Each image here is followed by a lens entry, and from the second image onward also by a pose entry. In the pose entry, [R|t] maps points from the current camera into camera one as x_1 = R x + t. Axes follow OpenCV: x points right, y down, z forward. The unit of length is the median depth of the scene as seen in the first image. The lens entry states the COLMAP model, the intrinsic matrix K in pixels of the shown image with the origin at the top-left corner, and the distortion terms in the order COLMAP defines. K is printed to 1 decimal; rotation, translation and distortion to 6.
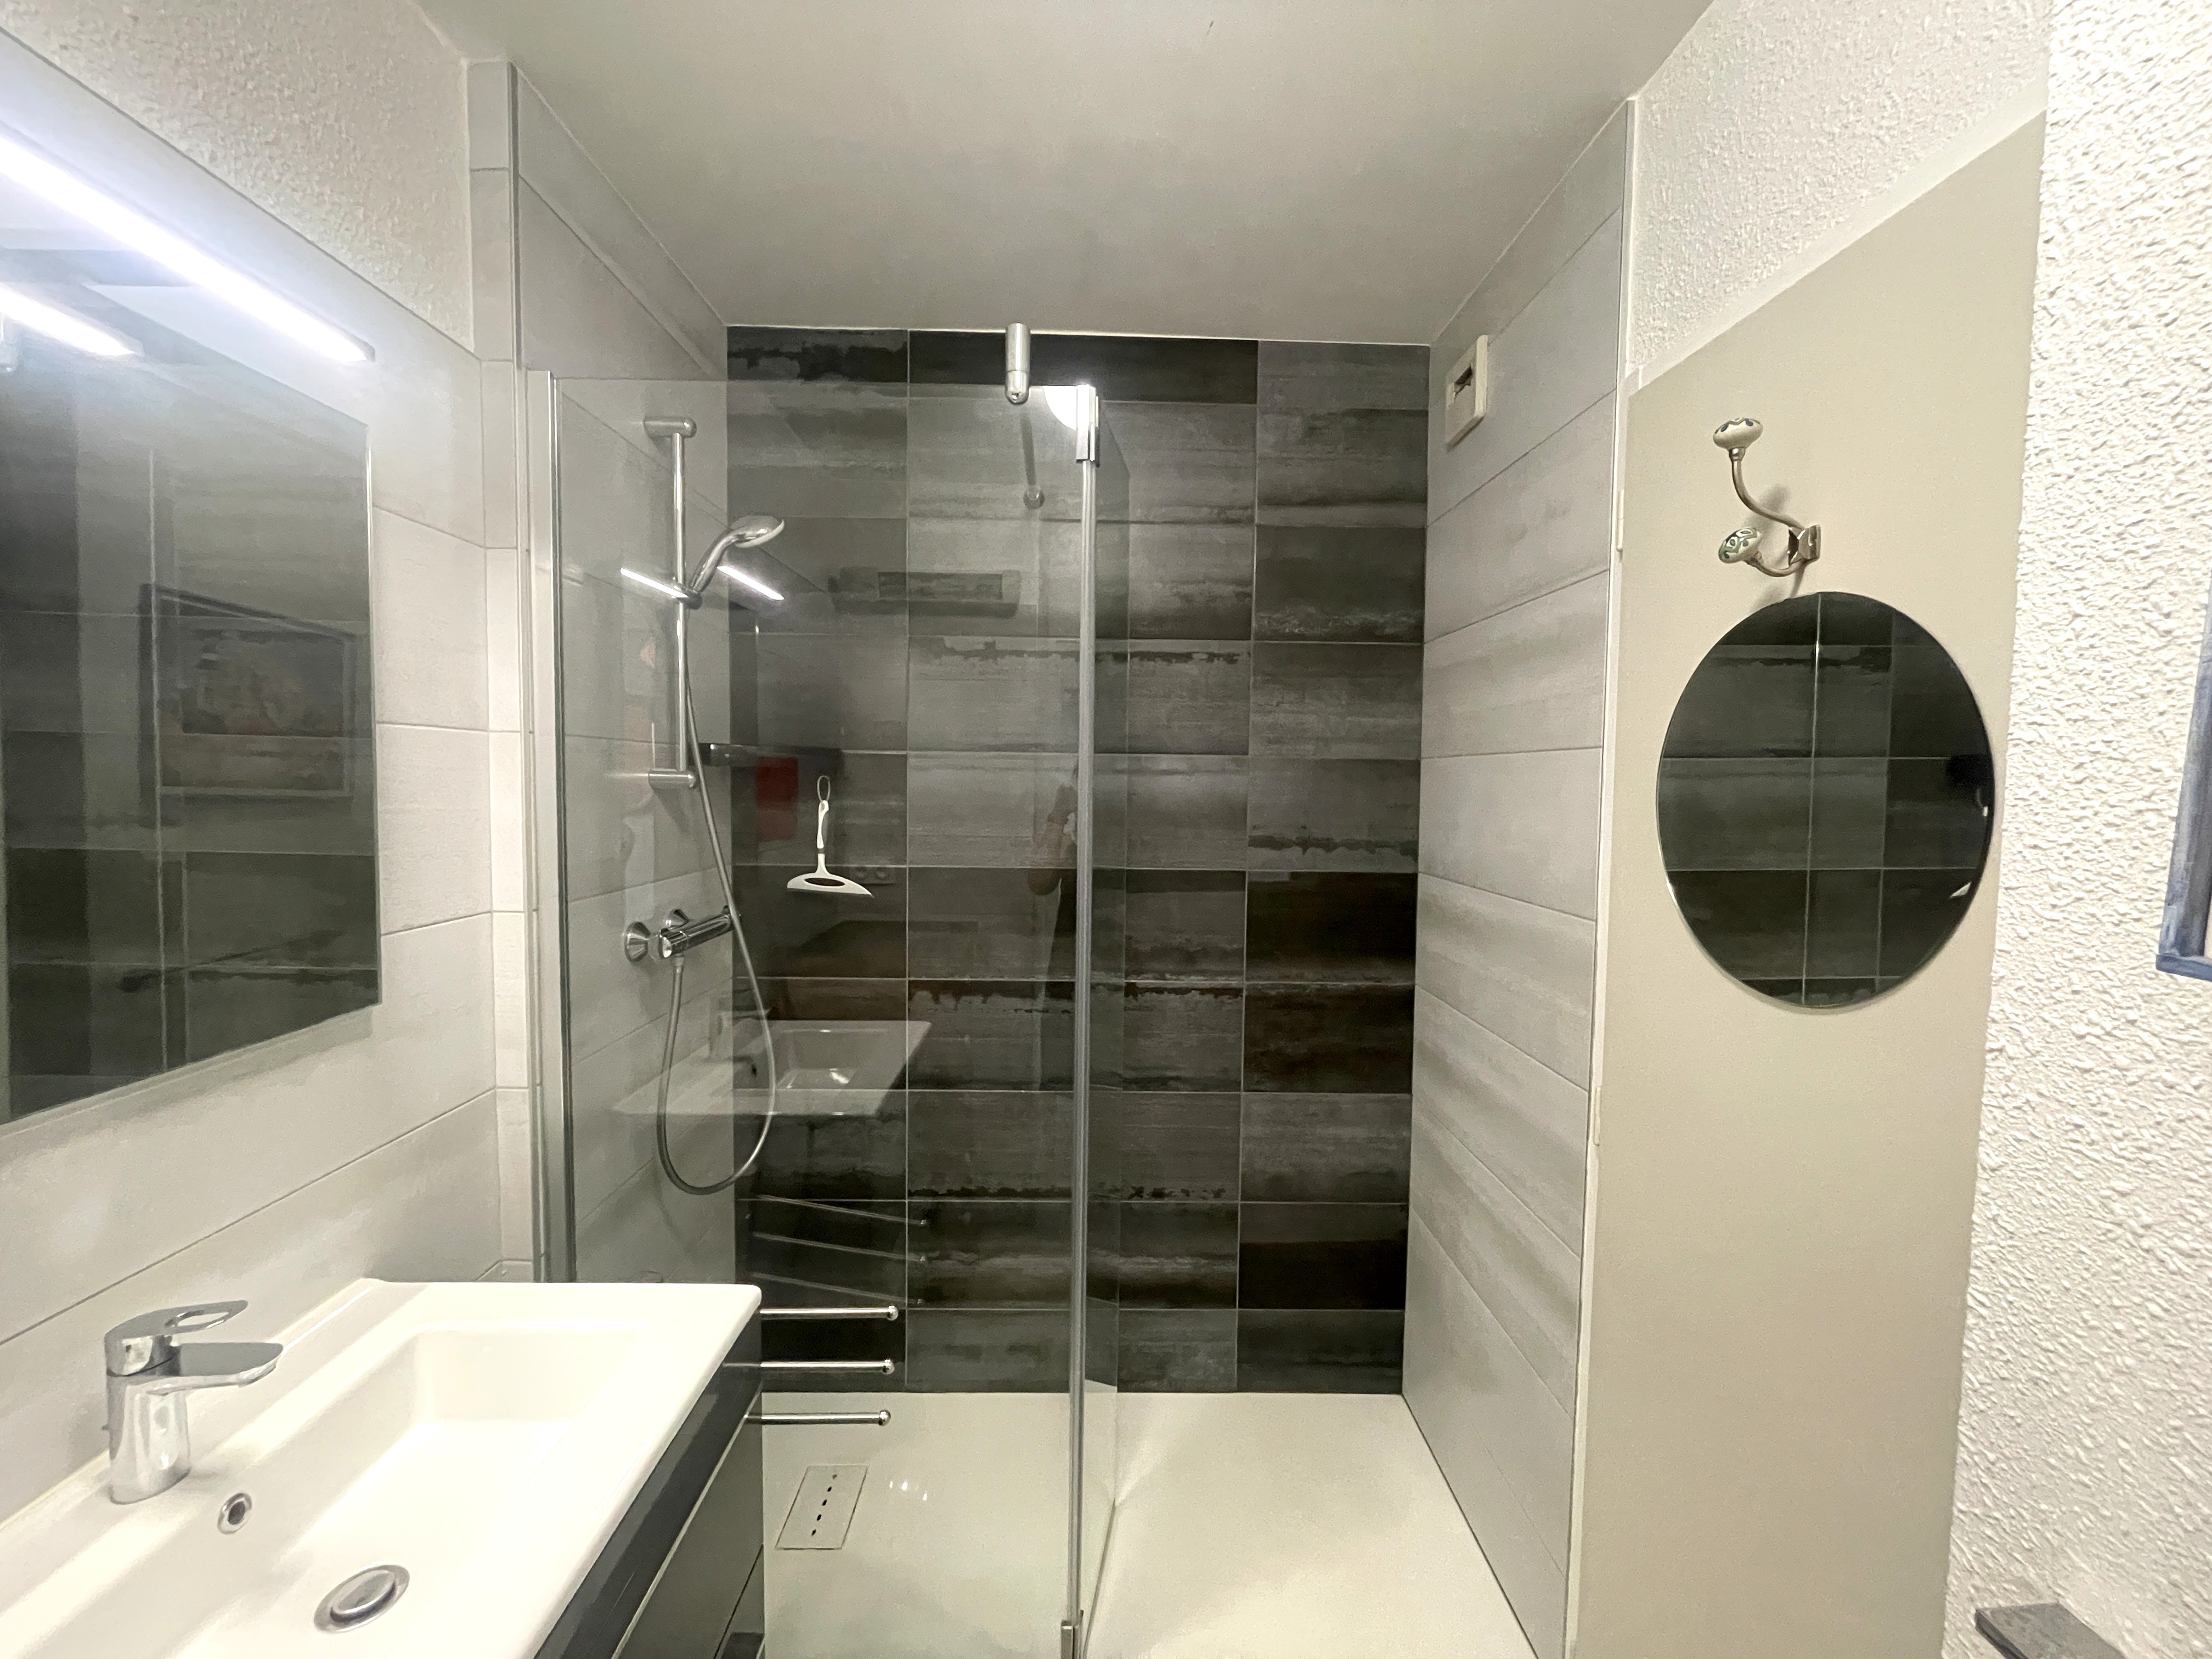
lens RADIAL K [[896.5, 0, 1104.5], [0, 896.5, 826.1], [0, 0, 1]] dist [-0.005165, 0.000326]
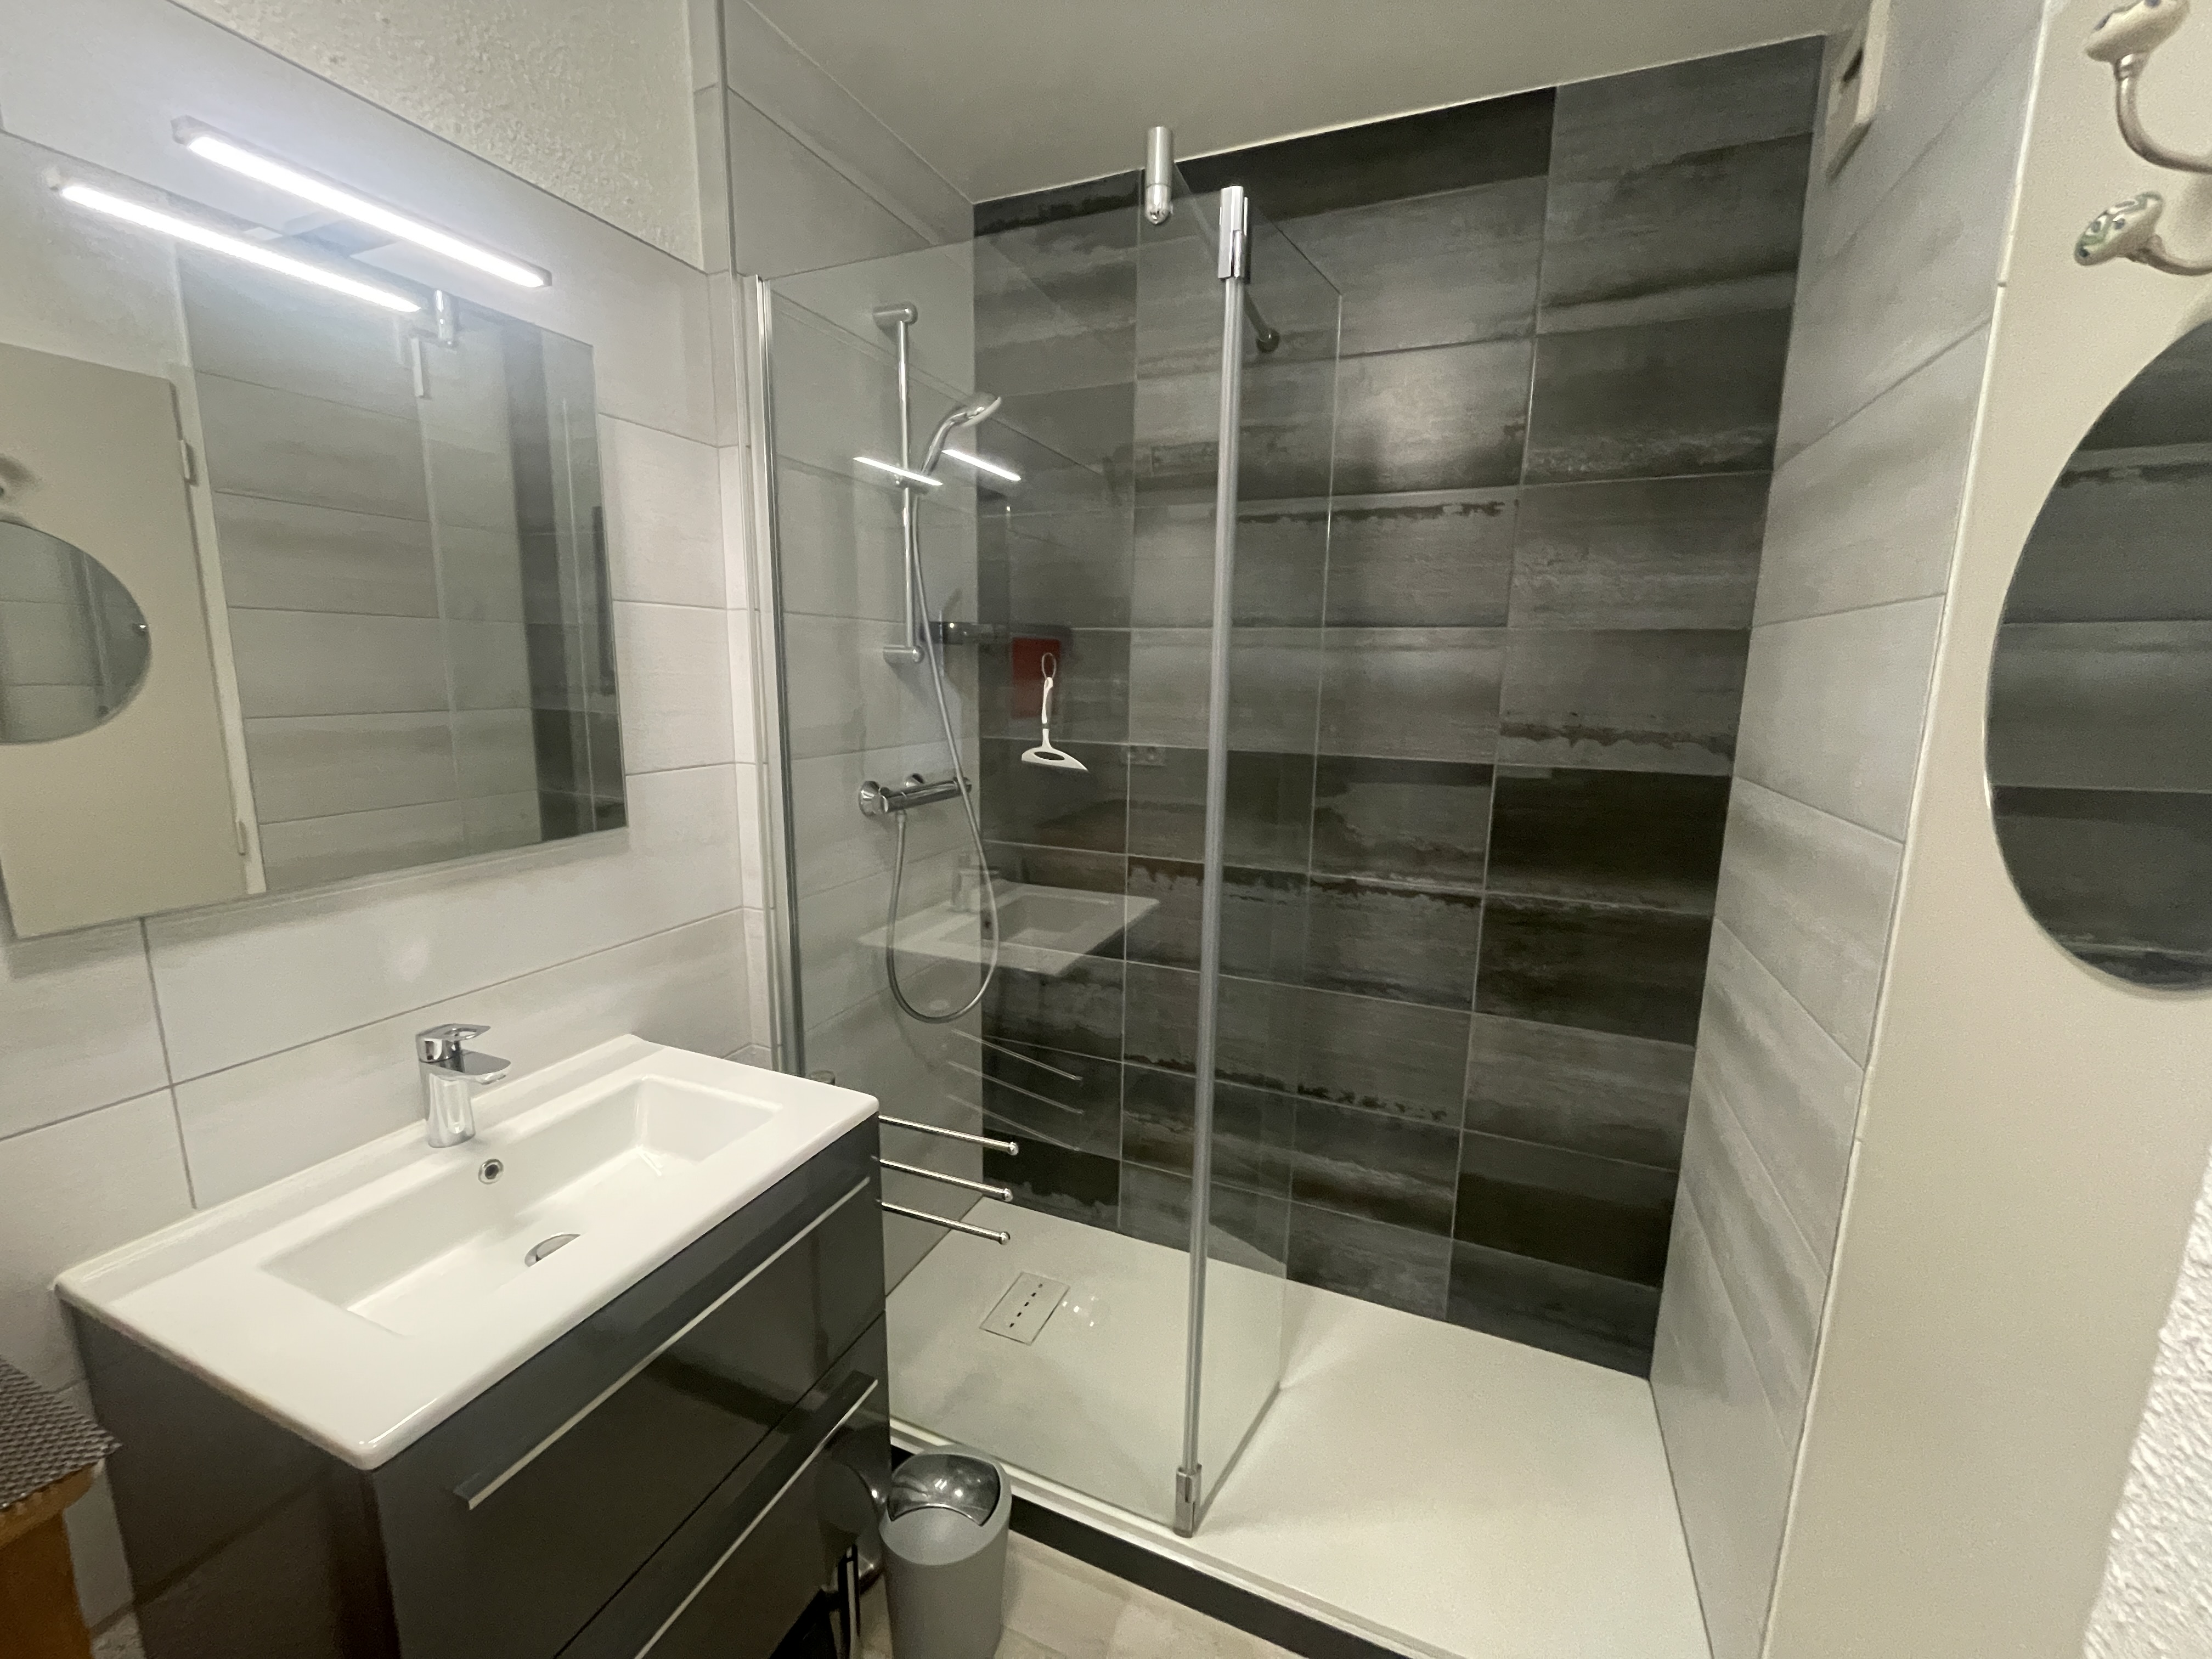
lens RADIAL K [[896.5, 0, 1105.1], [0, 896.5, 826.9], [0, 0, 1]] dist [-0.005165, 0.000326]
pose [[0.914427, 0.071599, -0.398367, 0.189322], [-0.024064, 0.992106, 0.123073, 0.015636], [0.404034, -0.102955, 0.908931, 0.072097]]
